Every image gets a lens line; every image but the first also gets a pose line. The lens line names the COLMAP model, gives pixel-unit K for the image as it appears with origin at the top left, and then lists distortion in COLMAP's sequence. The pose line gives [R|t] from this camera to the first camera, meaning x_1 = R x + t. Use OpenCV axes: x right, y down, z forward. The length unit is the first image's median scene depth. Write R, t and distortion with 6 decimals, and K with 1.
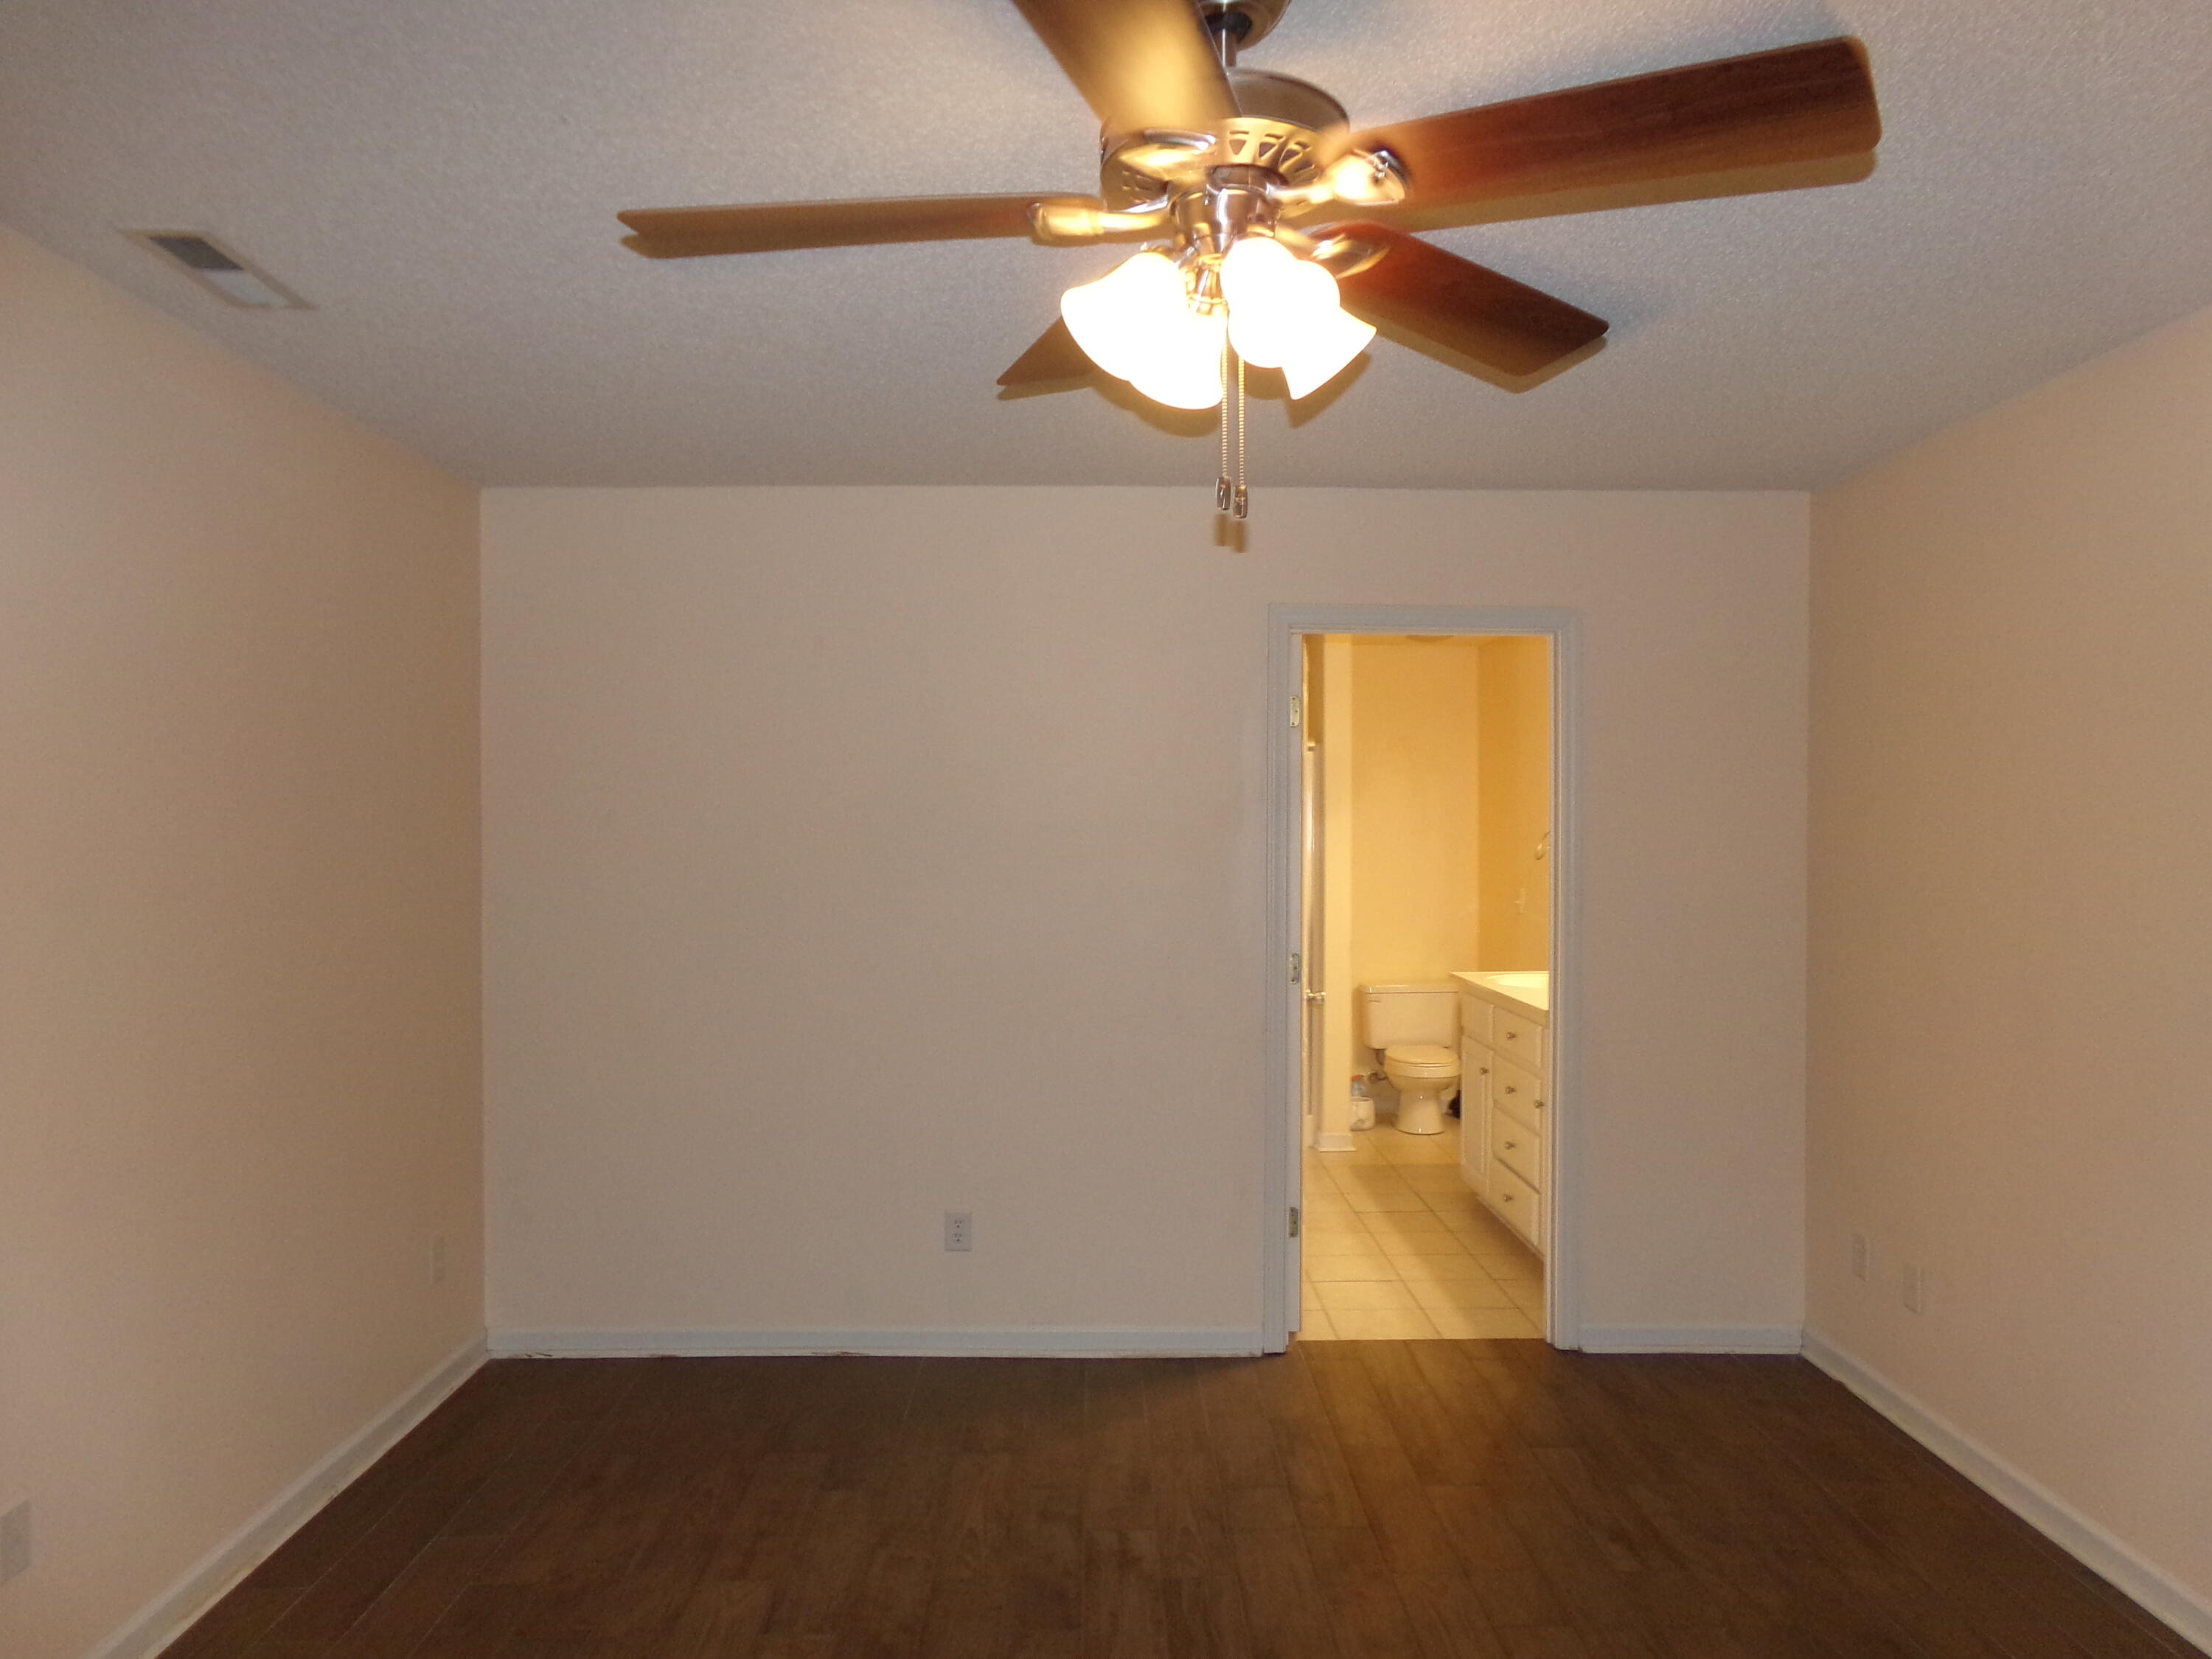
lens RADIAL K [[1492.6, 0, 1106.0], [0, 1492.6, 829.5], [0, 0, 1]] dist [-0.004176, -0.000456]
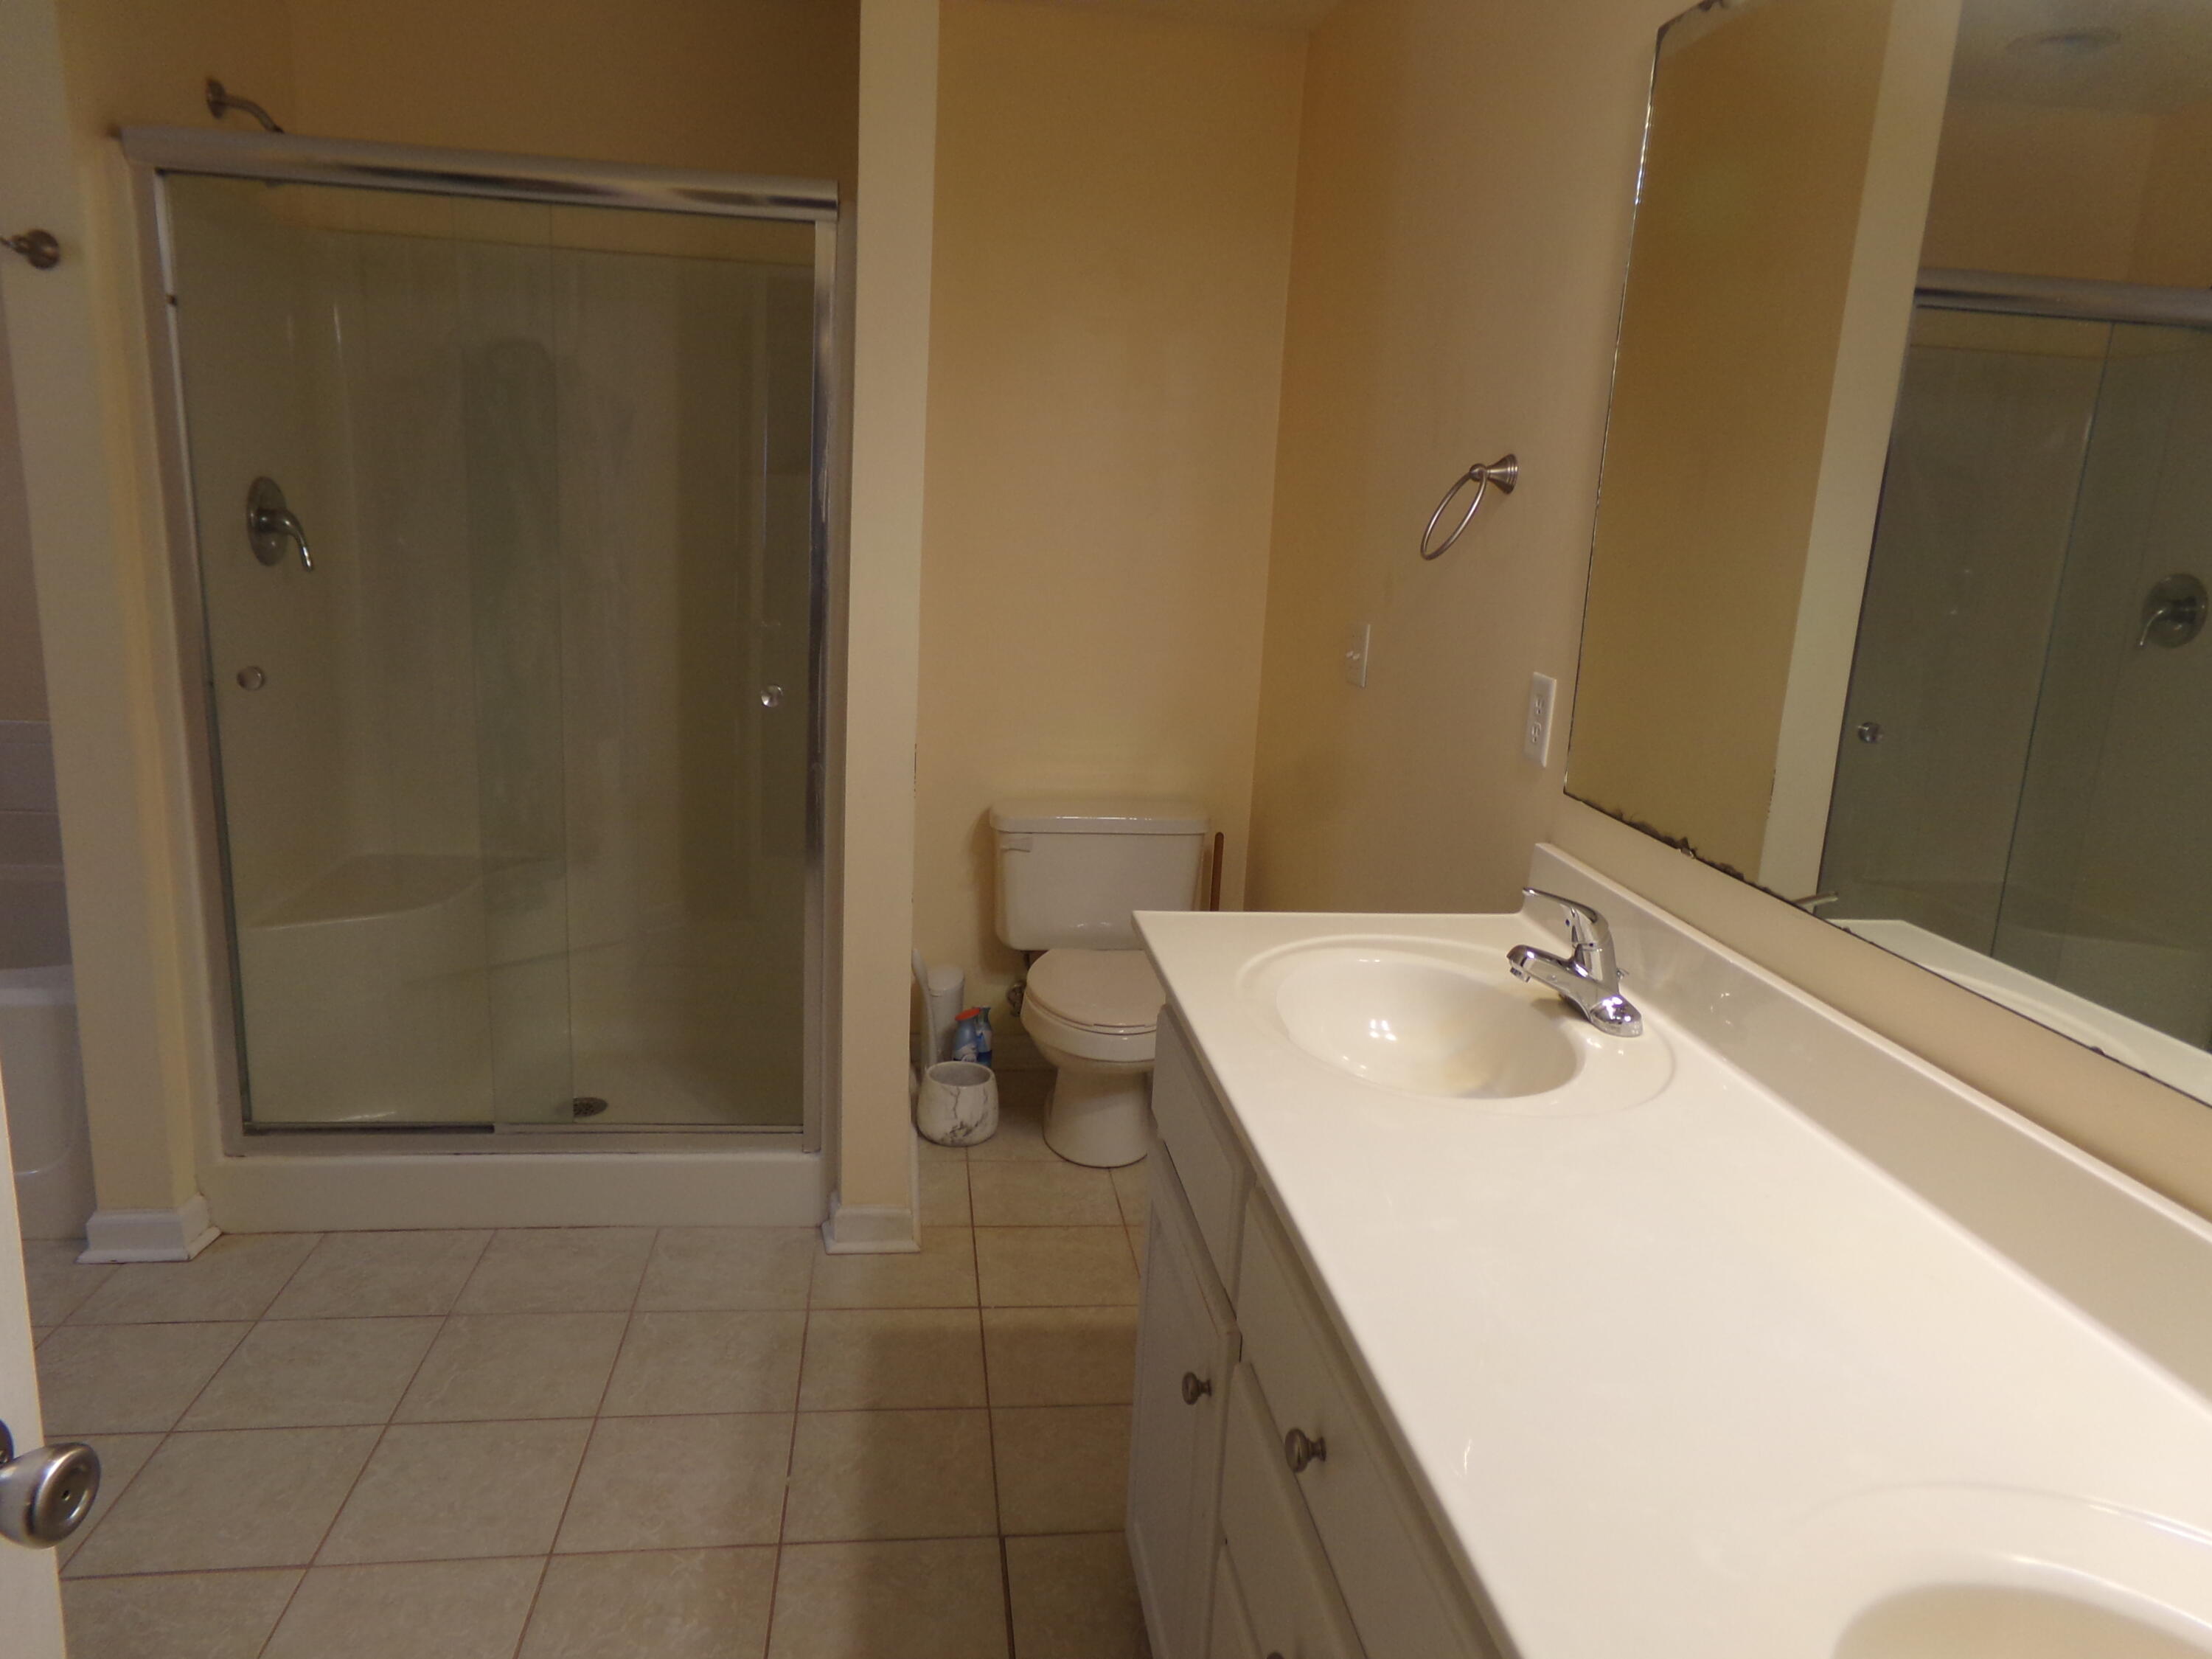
lens RADIAL K [[1492.6, 0, 1106.0], [0, 1492.6, 829.5], [0, 0, 1]] dist [-0.004176, -0.000456]
pose [[0.989666, 0.029493, 0.140323, 0.156302], [-0.060611, 0.972936, 0.222985, 0.008502], [-0.129949, -0.229185, 0.964670, 0.616756]]
